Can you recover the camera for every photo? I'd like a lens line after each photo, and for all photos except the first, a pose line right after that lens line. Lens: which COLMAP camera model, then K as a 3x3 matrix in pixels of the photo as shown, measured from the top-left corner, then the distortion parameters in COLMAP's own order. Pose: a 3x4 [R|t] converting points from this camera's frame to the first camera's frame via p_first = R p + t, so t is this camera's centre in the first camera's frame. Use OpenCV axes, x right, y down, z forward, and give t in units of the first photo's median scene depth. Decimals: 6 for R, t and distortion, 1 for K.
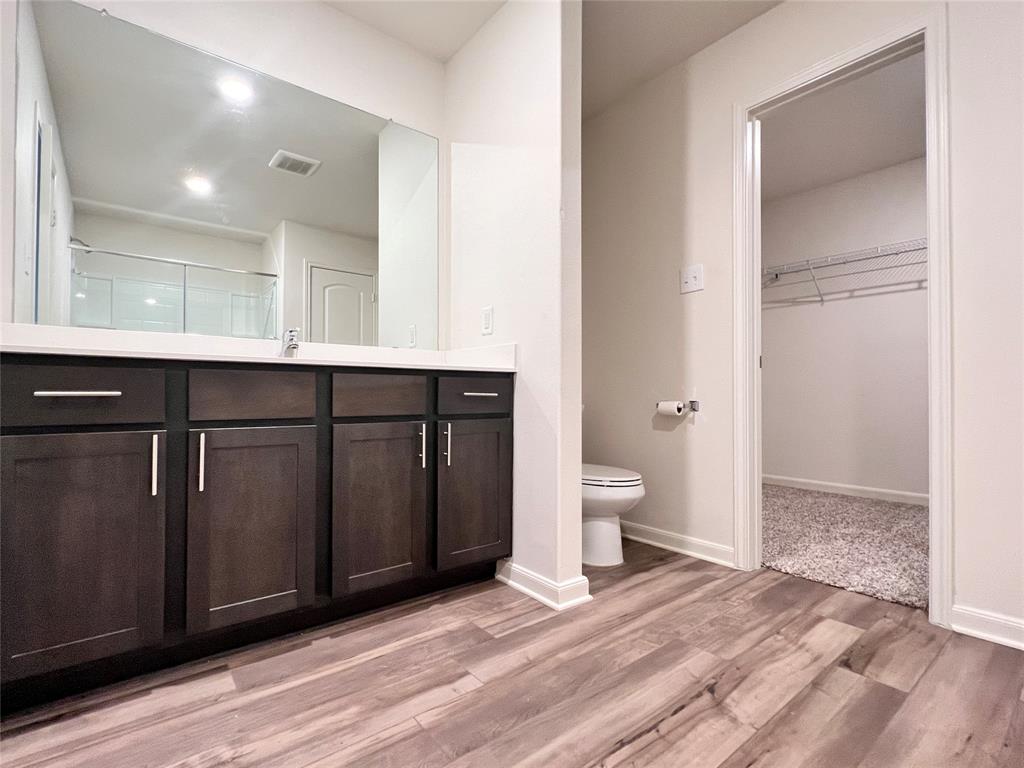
lens RADIAL K [[485.1, 0, 512.0], [0, 485.1, 384.0], [0, 0, 1]] dist [0.000334, 0.000702]
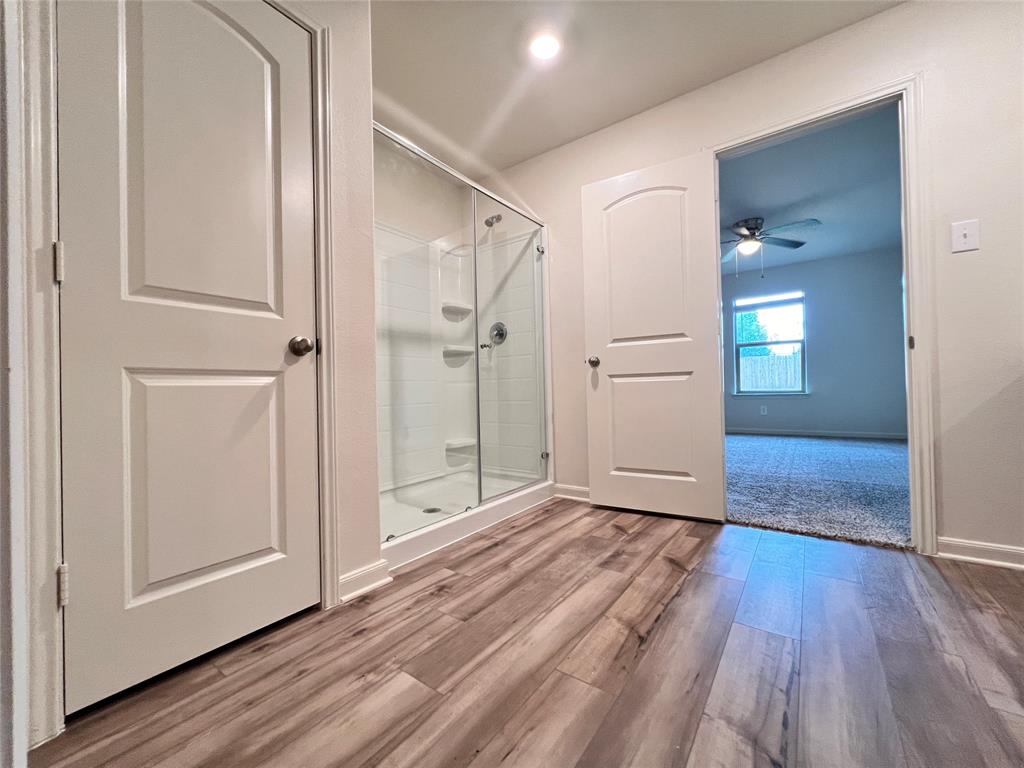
lens RADIAL K [[406.8, 0, 514.7], [0, 406.8, 384.6], [0, 0, 1]] dist [0.000764, 0.000084]
pose [[-0.963089, 0.015385, -0.268743, 0.845420], [0.024263, 0.999263, -0.029743, 0.040632], [0.268087, -0.035166, -0.962753, 1.332640]]
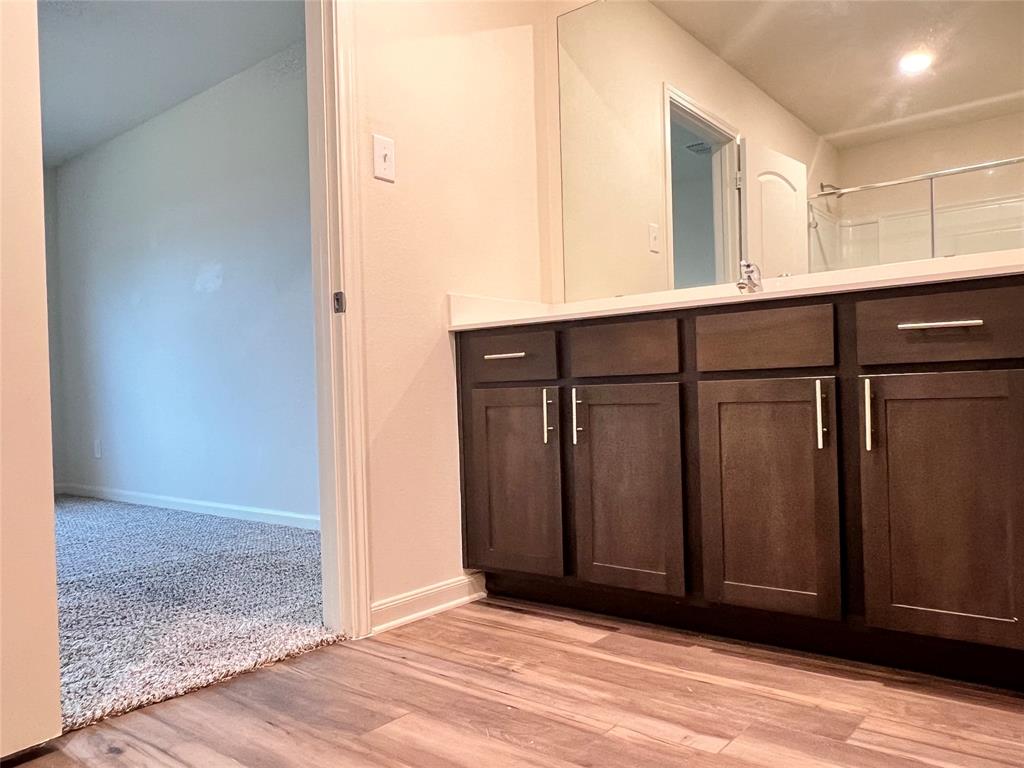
lens RADIAL K [[771.9, 0, 511.0], [0, 771.9, 390.9], [0, 0, 1]] dist [-0.007153, -0.002345]
pose [[0.214209, -0.010130, -0.976735, 0.835050], [0.050994, 0.998699, 0.000826, 0.087379], [0.975456, -0.049985, 0.214447, 0.459059]]
